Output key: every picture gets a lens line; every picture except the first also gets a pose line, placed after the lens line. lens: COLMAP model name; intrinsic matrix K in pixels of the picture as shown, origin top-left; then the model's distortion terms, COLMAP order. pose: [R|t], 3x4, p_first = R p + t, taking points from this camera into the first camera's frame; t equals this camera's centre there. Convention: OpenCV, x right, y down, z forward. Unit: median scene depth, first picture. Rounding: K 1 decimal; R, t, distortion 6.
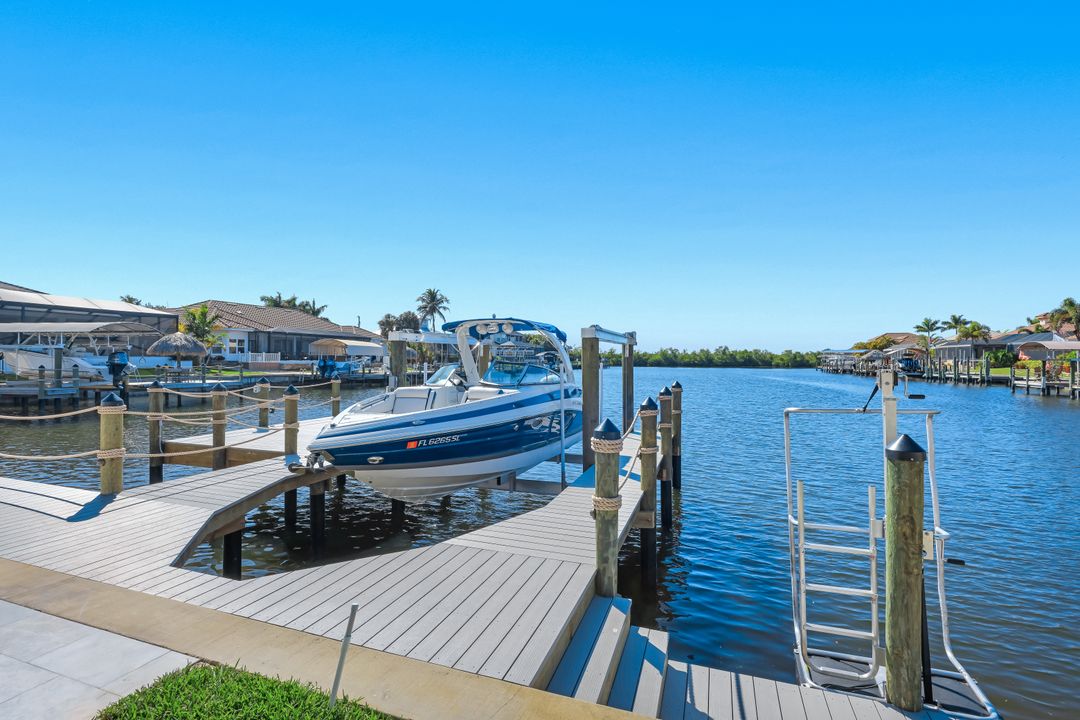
lens RADIAL K [[499.1, 0, 534.7], [0, 499.1, 355.3], [0, 0, 1]] dist [-0.002464, -0.000923]
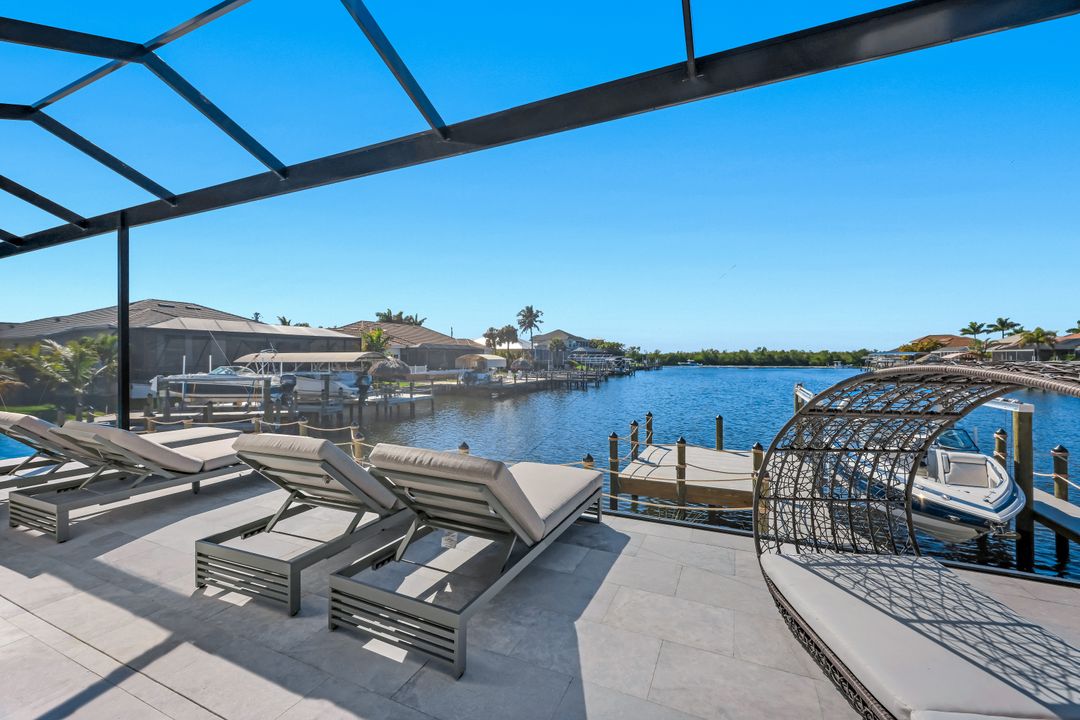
lens RADIAL K [[446.9, 0, 535.7], [0, 446.9, 355.9], [0, 0, 1]] dist [0.002046, 0.000611]
pose [[0.997679, -0.008581, -0.067550, -0.093735], [0.009006, 0.999941, 0.005997, -0.016665], [0.067494, -0.006592, 0.997698, -0.025191]]
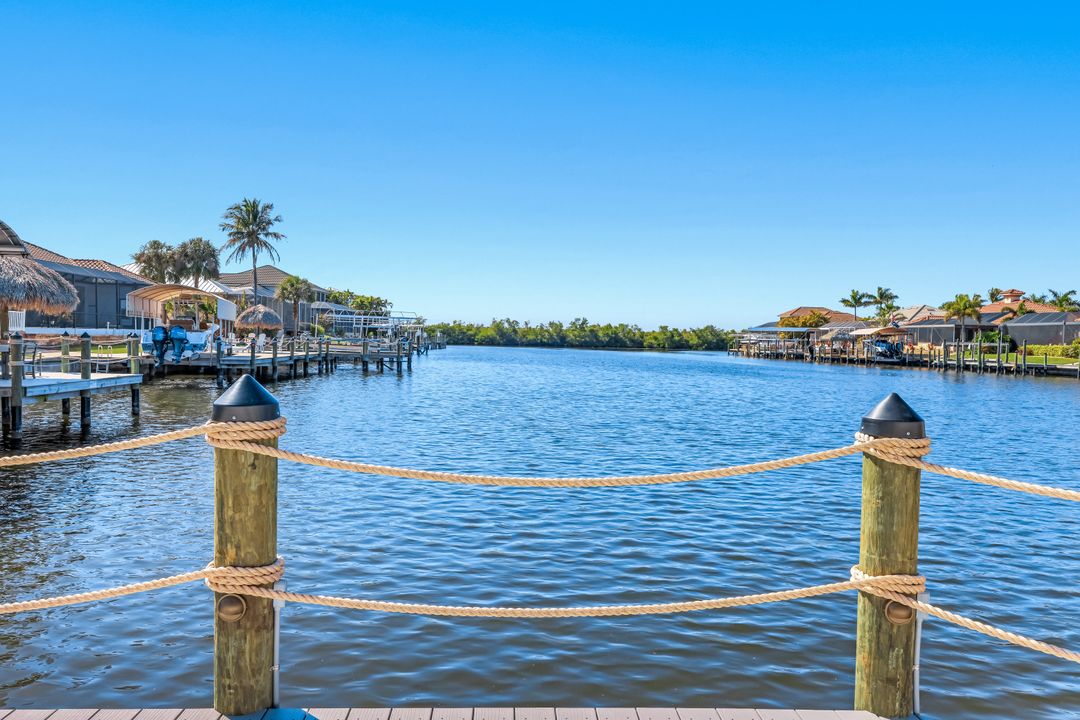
lens RADIAL K [[753.9, 0, 532.5], [0, 753.9, 367.2], [0, 0, 1]] dist [0.001819, -0.001048]
pose [[0.918617, -0.000204, 0.395148, -0.189018], [-0.020225, 0.998665, 0.047535, 0.002452], [-0.394630, -0.051659, 0.917387, 0.095168]]
